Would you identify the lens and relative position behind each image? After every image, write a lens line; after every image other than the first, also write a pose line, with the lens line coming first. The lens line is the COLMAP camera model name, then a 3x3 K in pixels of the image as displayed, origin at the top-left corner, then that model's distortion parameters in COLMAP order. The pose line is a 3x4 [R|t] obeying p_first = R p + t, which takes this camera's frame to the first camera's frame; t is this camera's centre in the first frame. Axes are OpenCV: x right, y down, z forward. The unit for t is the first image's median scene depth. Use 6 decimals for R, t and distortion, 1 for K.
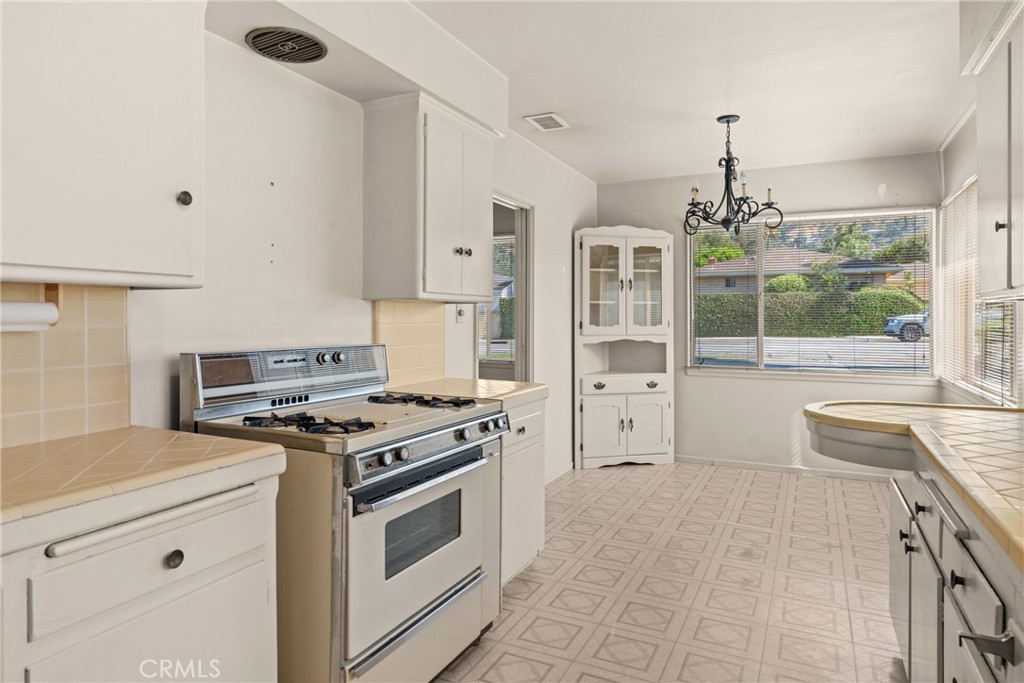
lens RADIAL K [[626.6, 0, 501.4], [0, 626.6, 316.5], [0, 0, 1]] dist [0.014189, -0.004281]
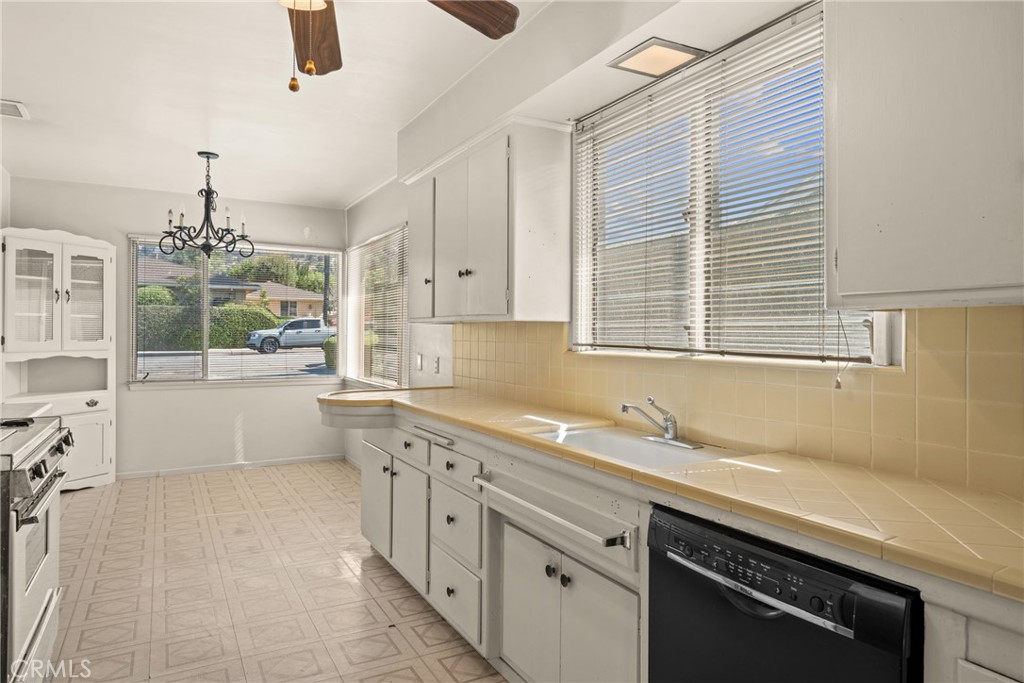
lens RADIAL K [[644.2, 0, 520.7], [0, 644.2, 332.4], [0, 0, 1]] dist [0.007672, 0.000920]
pose [[0.562516, 0.003366, 0.826780, -0.210862], [-0.006153, 0.999981, 0.000116, -0.001807], [-0.826764, -0.005153, 0.562526, -0.082812]]
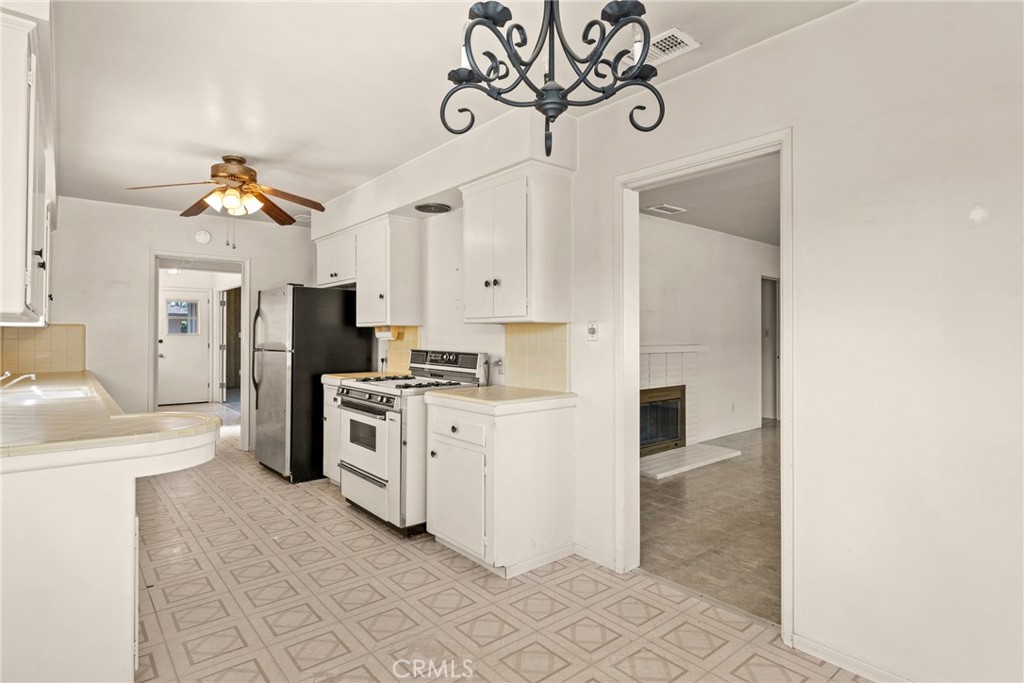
lens RADIAL K [[527.9, 0, 508.0], [0, 527.9, 331.7], [0, 0, 1]] dist [-0.006238, -0.000156]
pose [[-0.401294, -0.010326, -0.915891, 0.520163], [0.000570, 0.999933, -0.011523, 0.003219], [0.915949, -0.005146, -0.401262, 0.849092]]
